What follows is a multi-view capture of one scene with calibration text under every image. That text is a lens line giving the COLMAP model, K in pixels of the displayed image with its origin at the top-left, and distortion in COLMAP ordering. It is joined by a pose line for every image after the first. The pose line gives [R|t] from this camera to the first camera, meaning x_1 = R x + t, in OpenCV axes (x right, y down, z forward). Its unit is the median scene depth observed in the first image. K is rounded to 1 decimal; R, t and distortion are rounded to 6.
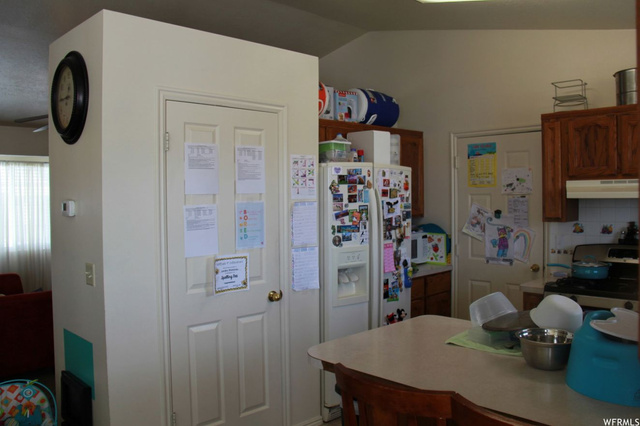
lens RADIAL K [[534.1, 0, 320.0], [0, 534.1, 213.0], [0, 0, 1]] dist [-0.185044, 0.148372]
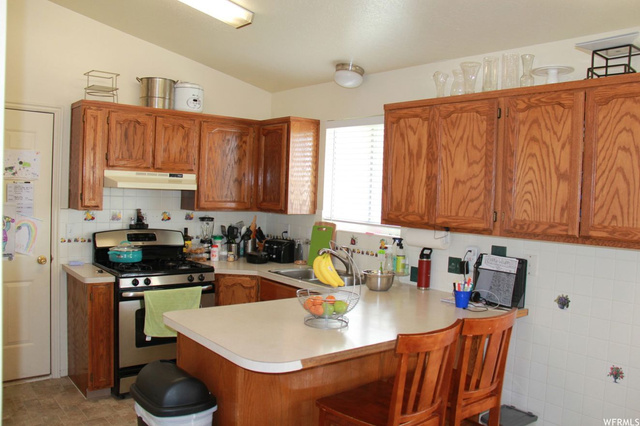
lens RADIAL K [[534.1, 0, 320.0], [0, 534.1, 213.0], [0, 0, 1]] dist [-0.185044, 0.148372]
pose [[0.075222, -0.022138, 0.996921, -0.513086], [-0.010990, 0.999674, 0.023029, -0.005257], [-0.997106, -0.012689, 0.074955, 0.488677]]
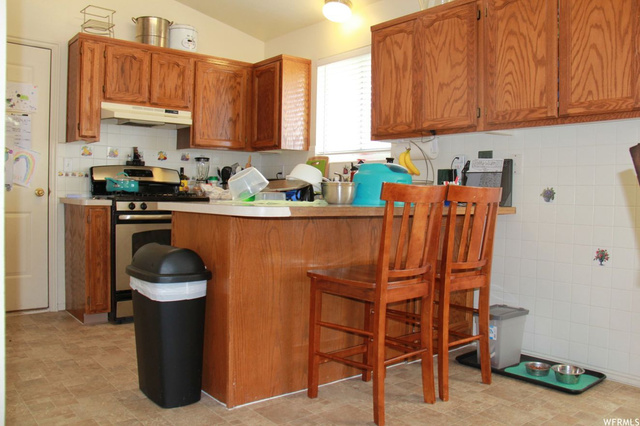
lens RADIAL K [[538.4, 0, 323.9], [0, 538.4, 211.9], [0, 0, 1]] dist [-0.178208, 0.149257]
pose [[0.067501, -0.008592, 0.997682, -0.546138], [0.009791, 0.999920, 0.007949, 0.155949], [-0.997671, 0.009232, 0.067580, 0.472156]]
